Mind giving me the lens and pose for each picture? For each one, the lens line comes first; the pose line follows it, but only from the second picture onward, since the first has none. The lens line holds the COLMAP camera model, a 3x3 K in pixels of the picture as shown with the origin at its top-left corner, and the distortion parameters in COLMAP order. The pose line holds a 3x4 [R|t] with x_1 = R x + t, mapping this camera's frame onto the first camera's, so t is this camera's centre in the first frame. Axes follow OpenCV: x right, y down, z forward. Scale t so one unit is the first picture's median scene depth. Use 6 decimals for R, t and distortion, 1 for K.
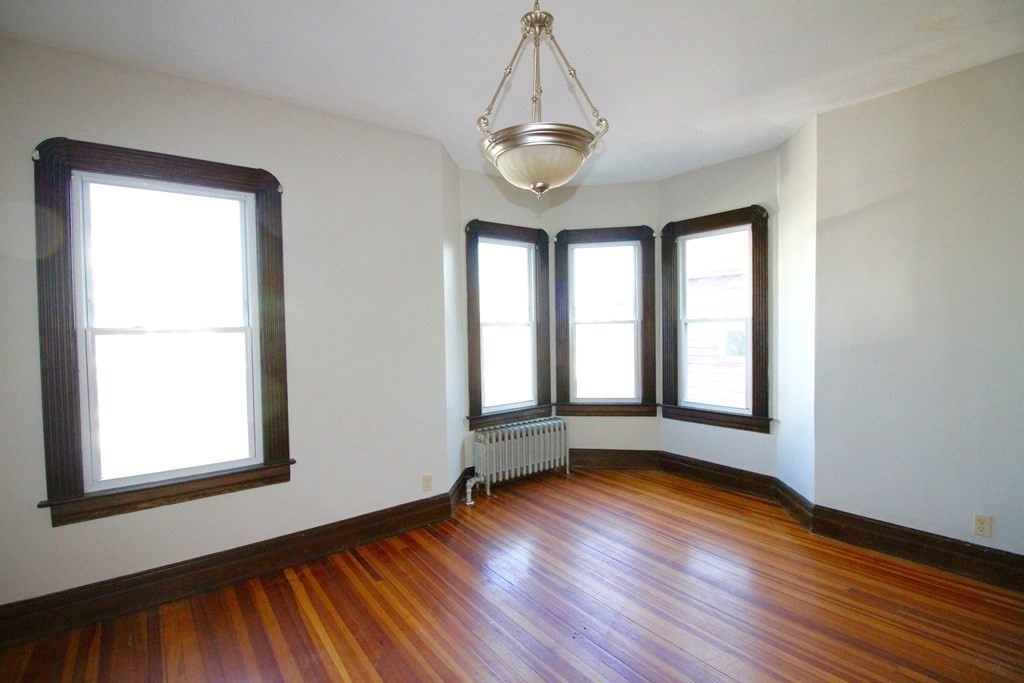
lens RADIAL K [[470.4, 0, 503.1], [0, 470.4, 340.7], [0, 0, 1]] dist [-0.000089, -0.012420]
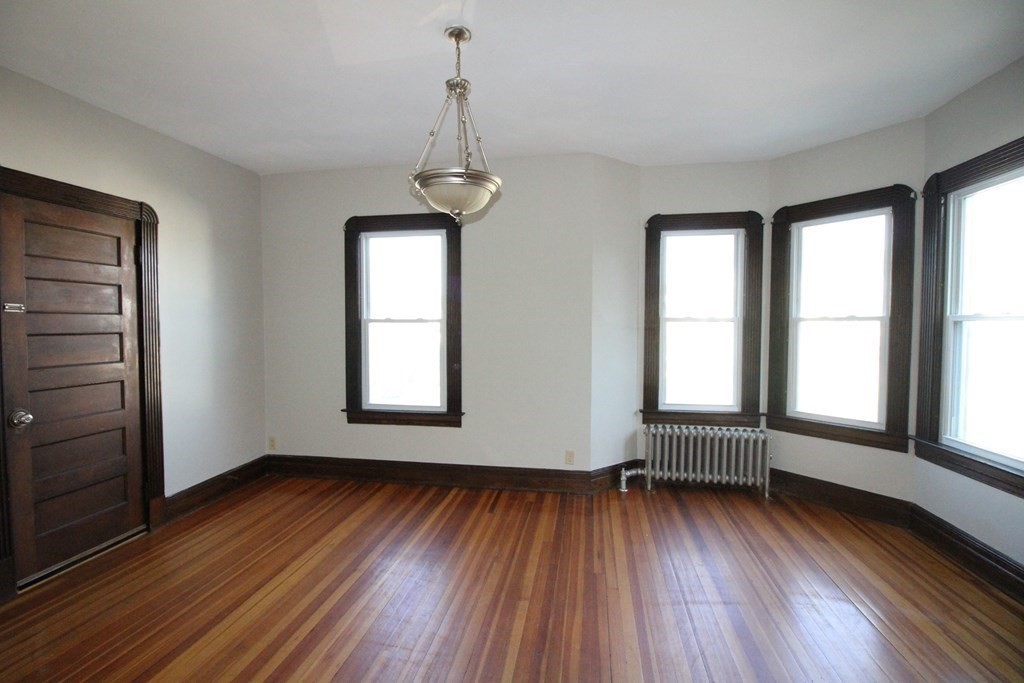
lens RADIAL K [[470.4, 0, 503.1], [0, 470.4, 340.7], [0, 0, 1]] dist [-0.000089, -0.012420]
pose [[0.675661, 0.045472, -0.735809, 0.498205], [-0.033909, 0.998956, 0.030597, -0.010160], [0.736432, 0.004277, 0.676498, 0.091104]]
